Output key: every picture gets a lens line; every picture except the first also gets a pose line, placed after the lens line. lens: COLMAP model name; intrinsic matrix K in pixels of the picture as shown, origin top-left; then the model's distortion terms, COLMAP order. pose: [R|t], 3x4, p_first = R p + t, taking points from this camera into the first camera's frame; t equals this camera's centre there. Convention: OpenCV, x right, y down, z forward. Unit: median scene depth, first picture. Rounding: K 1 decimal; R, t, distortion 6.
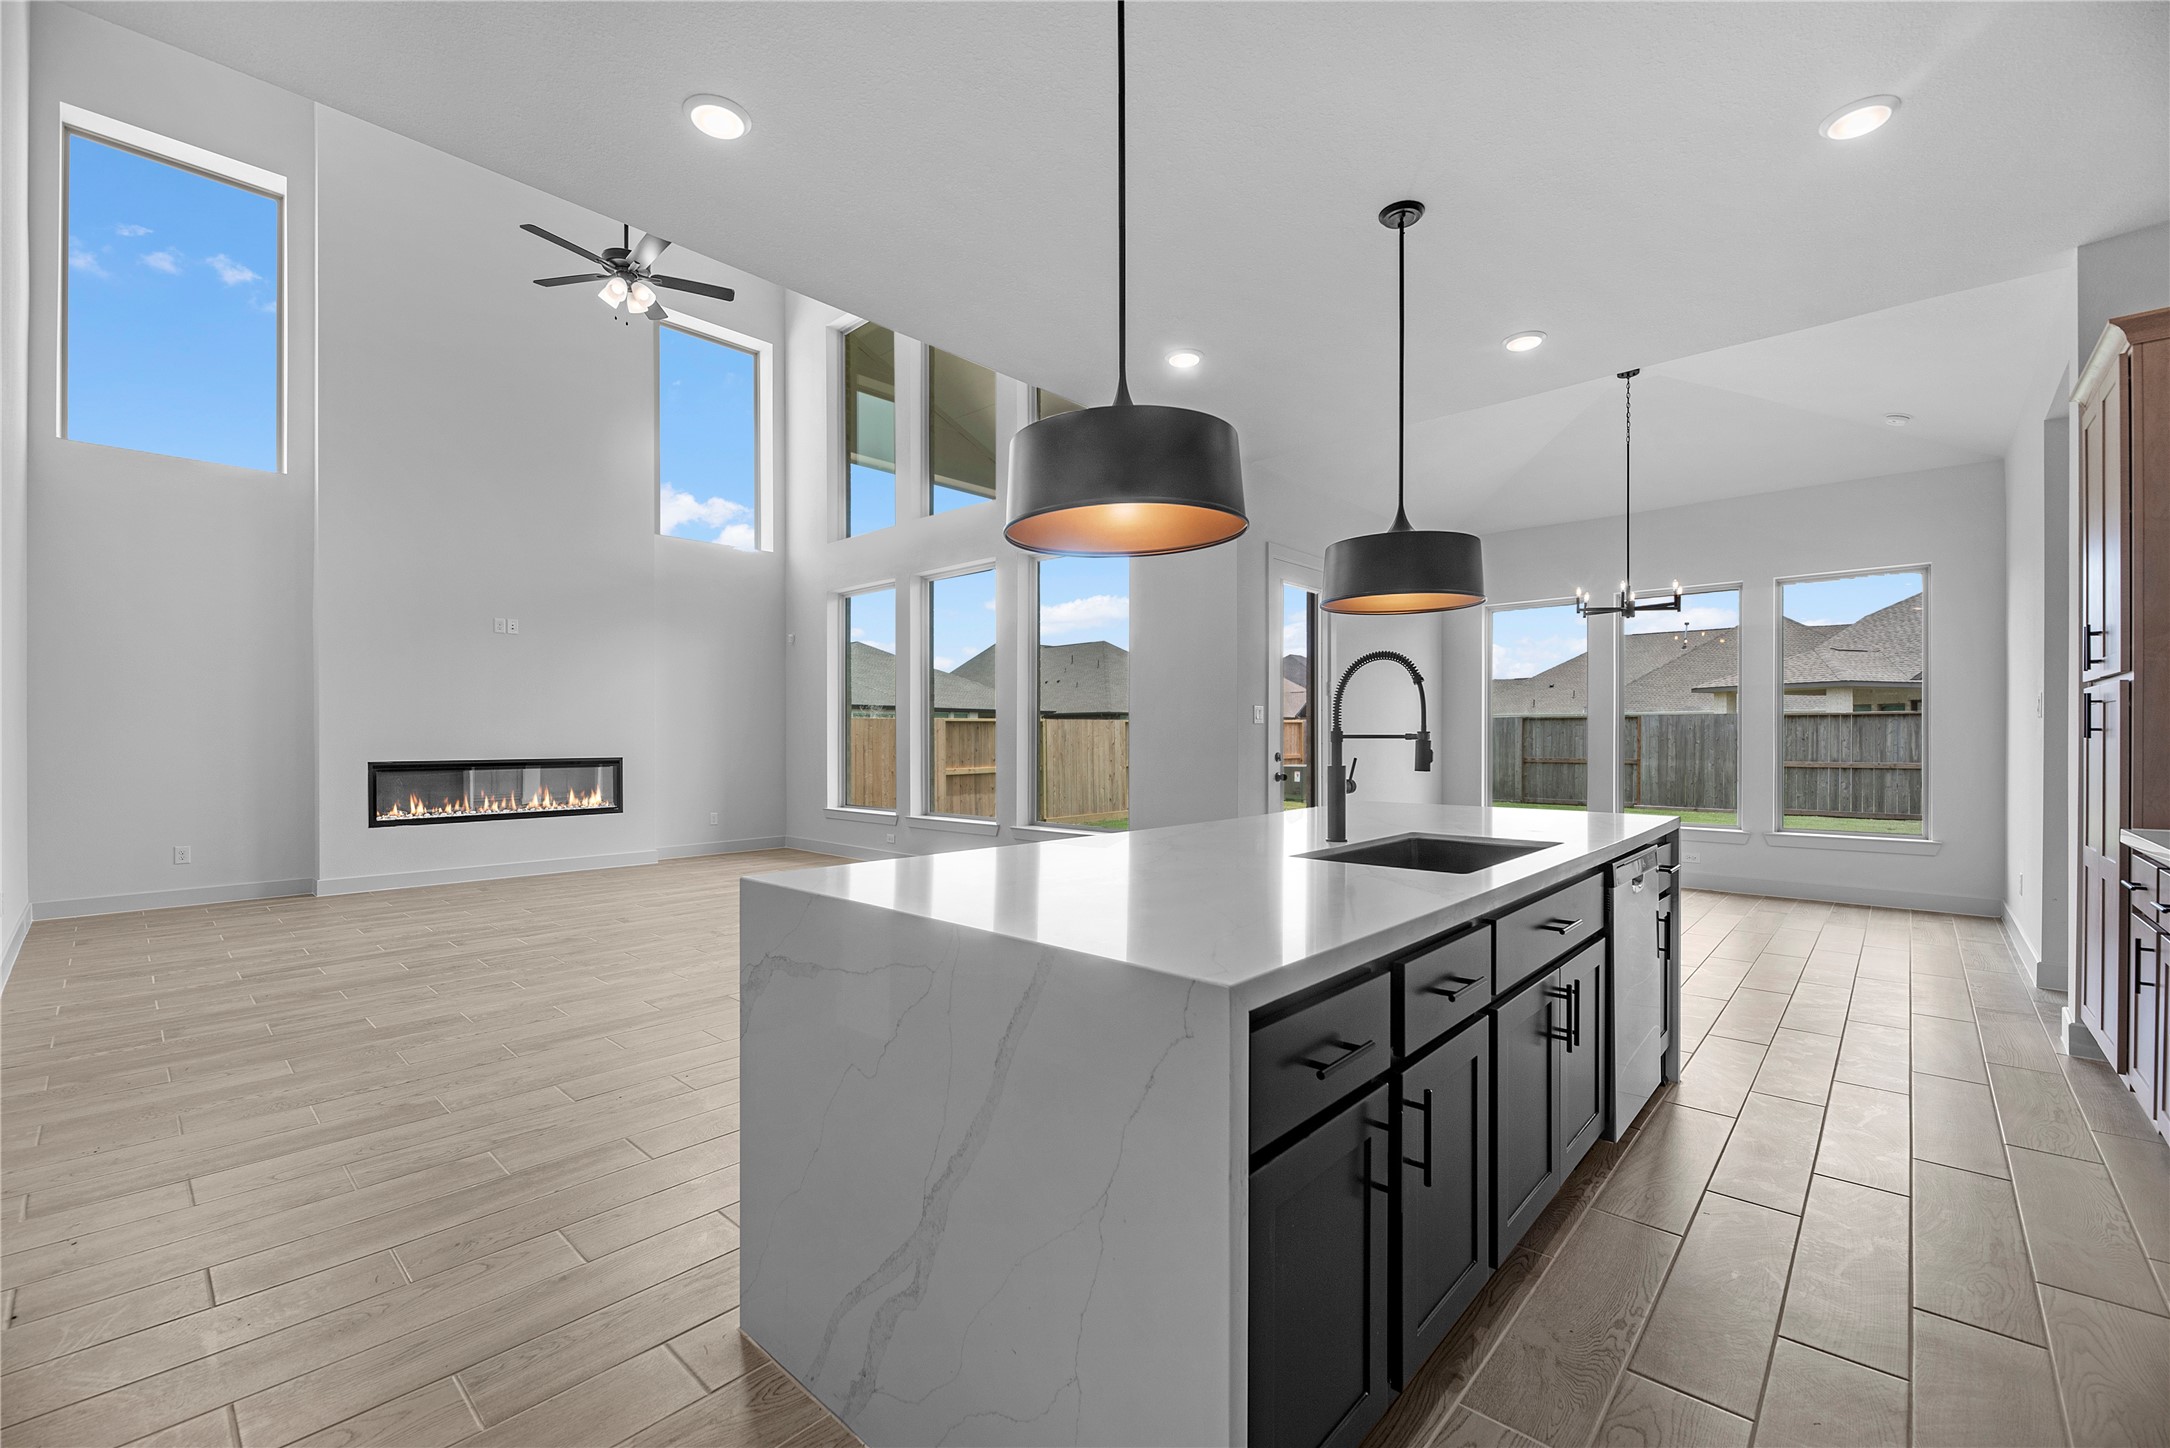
lens RADIAL K [[886.9, 0, 1079.5], [0, 886.9, 735.1], [0, 0, 1]] dist [-0.002594, -0.000690]
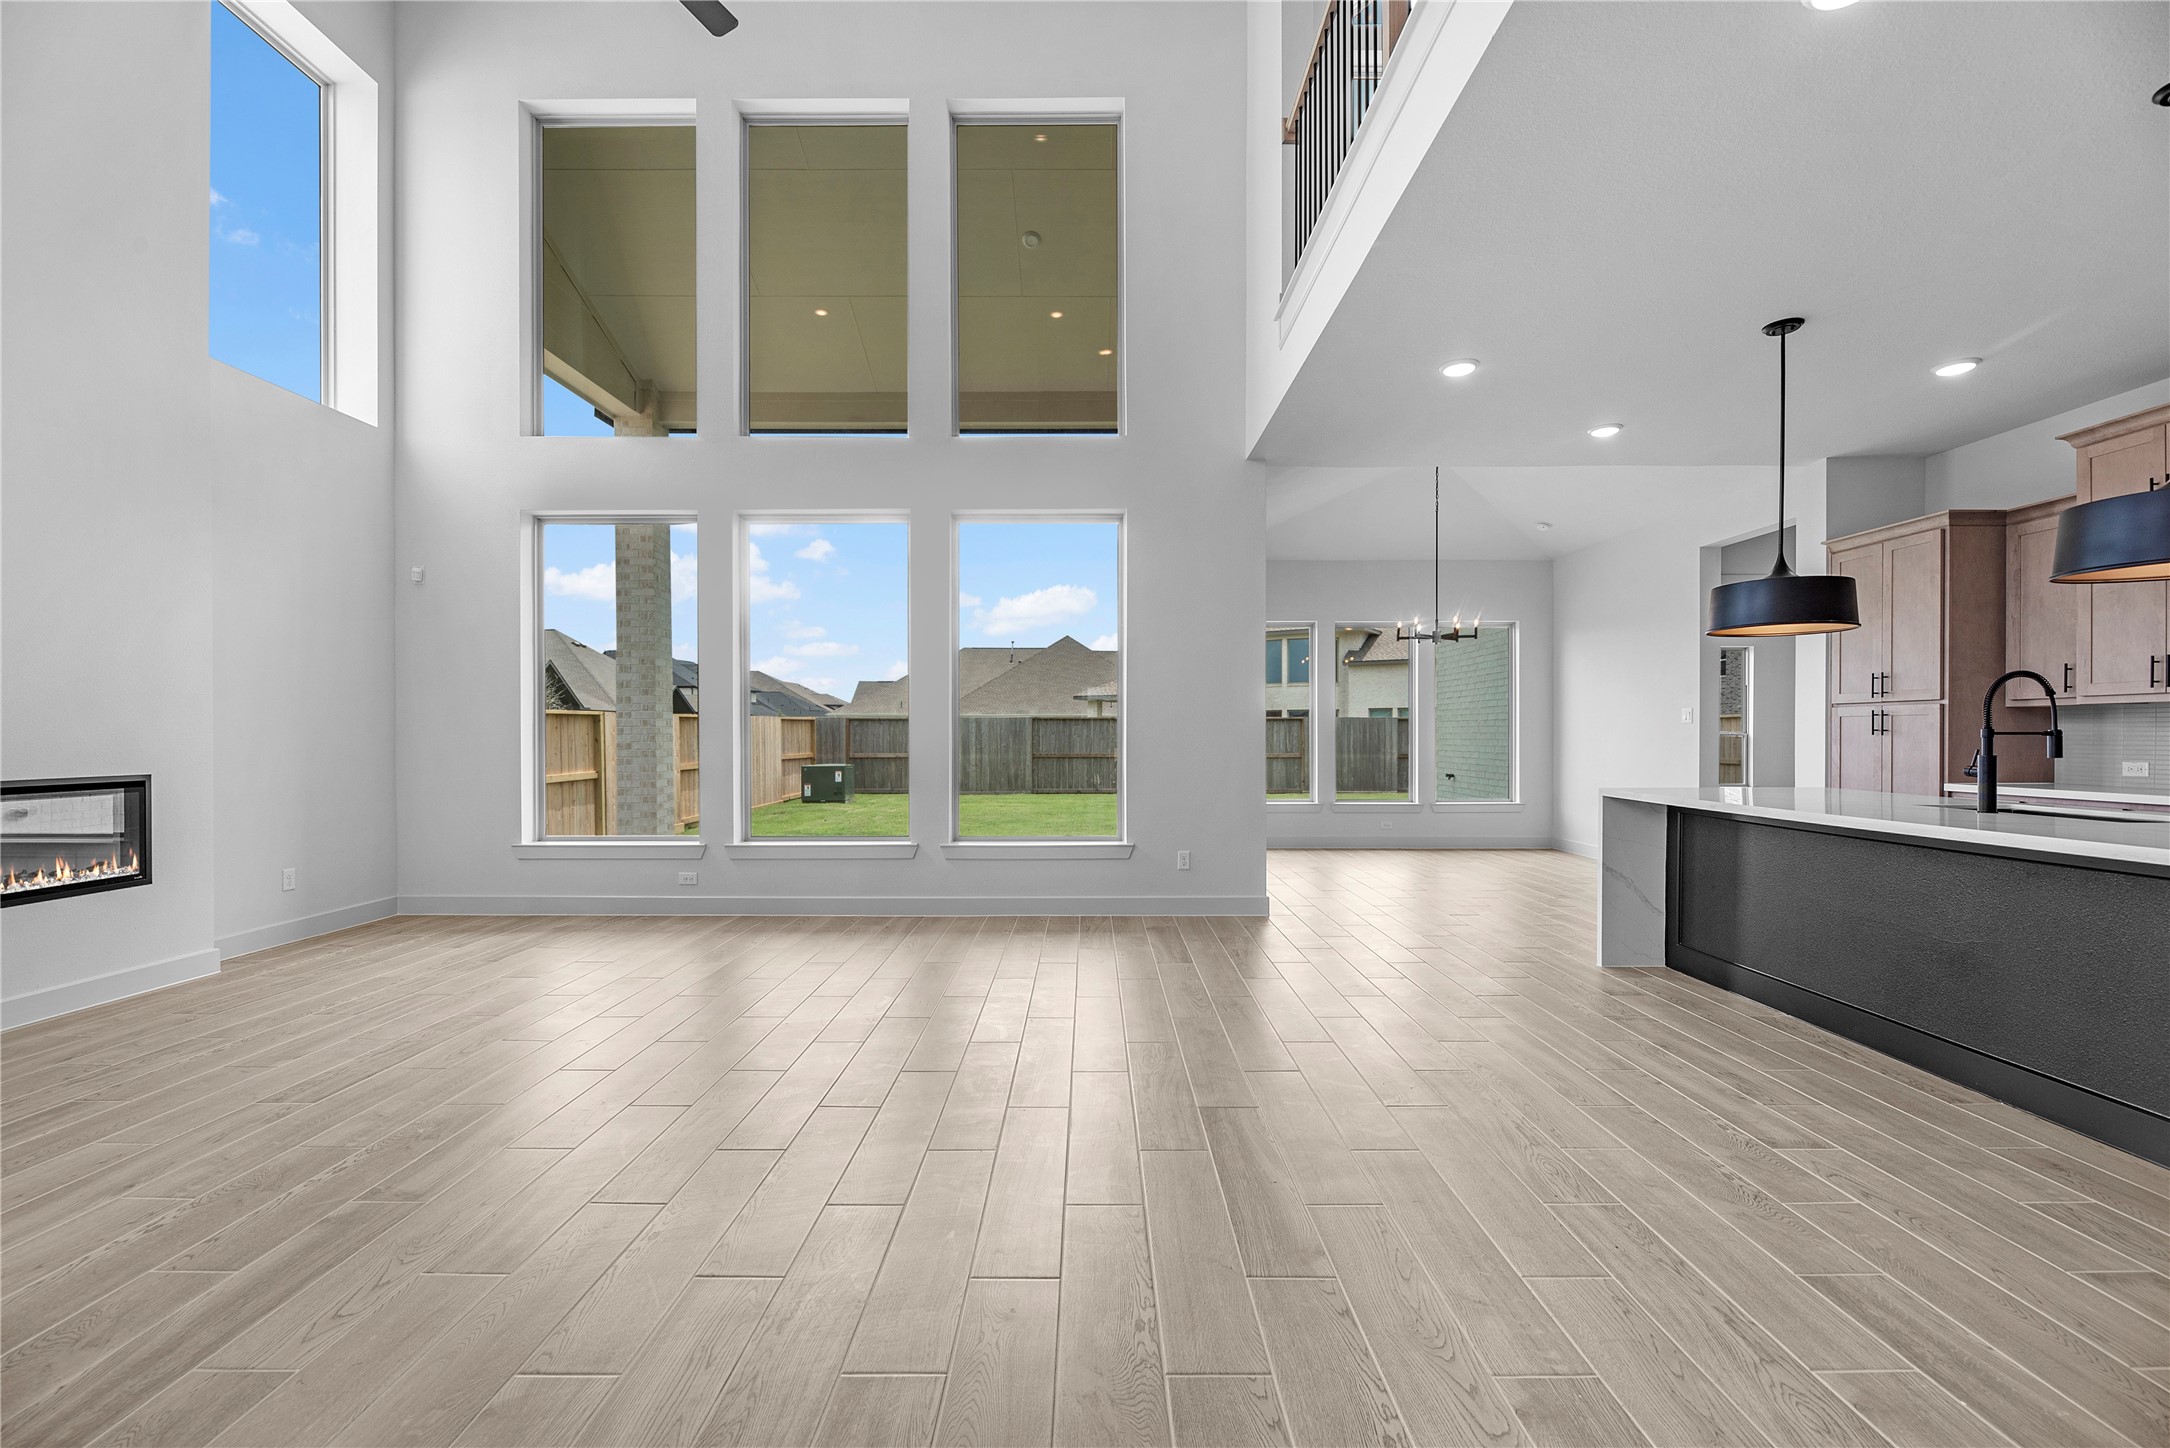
lens RADIAL K [[886.9, 0, 1079.5], [0, 886.9, 735.1], [0, 0, 1]] dist [-0.002594, -0.000690]
pose [[0.738856, 0.000604, 0.673864, -0.328548], [-0.001692, 0.999998, 0.000959, 0.001135], [-0.673862, -0.001848, 0.738855, 0.194194]]
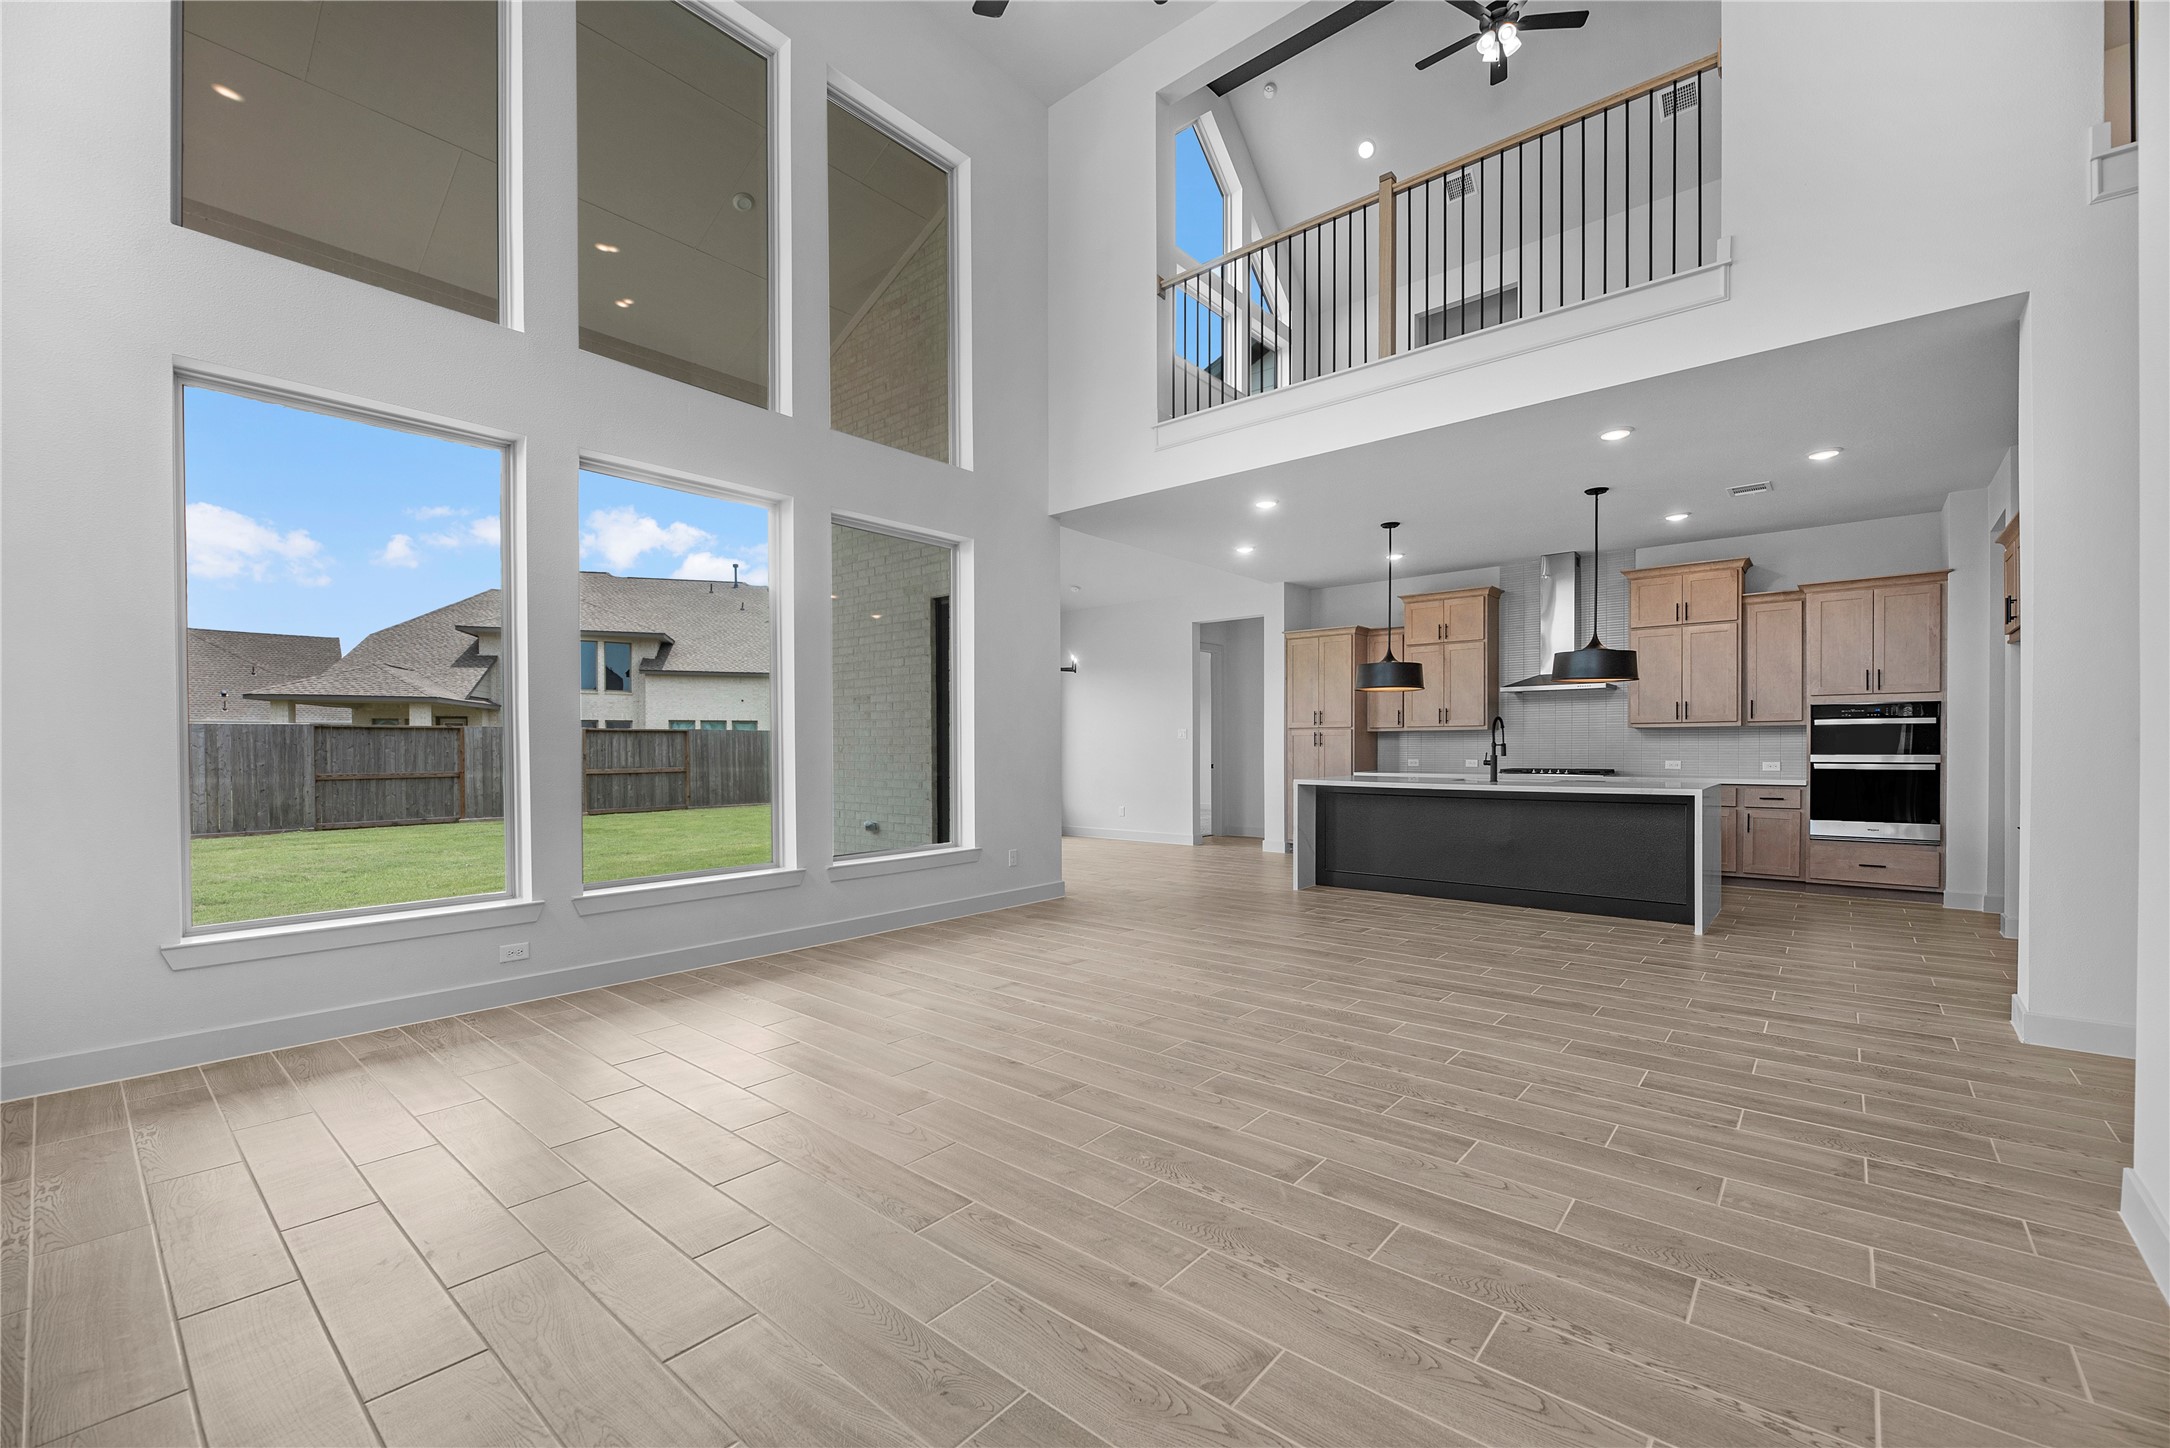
lens RADIAL K [[891.0, 0, 1079.5], [0, 891.0, 757.9], [0, 0, 1]] dist [-0.002420, -0.000457]
pose [[-0.036462, -0.013003, 0.999250, -0.521685], [0.001641, 0.999913, 0.013071, 0.000417], [-0.999334, 0.002117, -0.036437, 0.501950]]
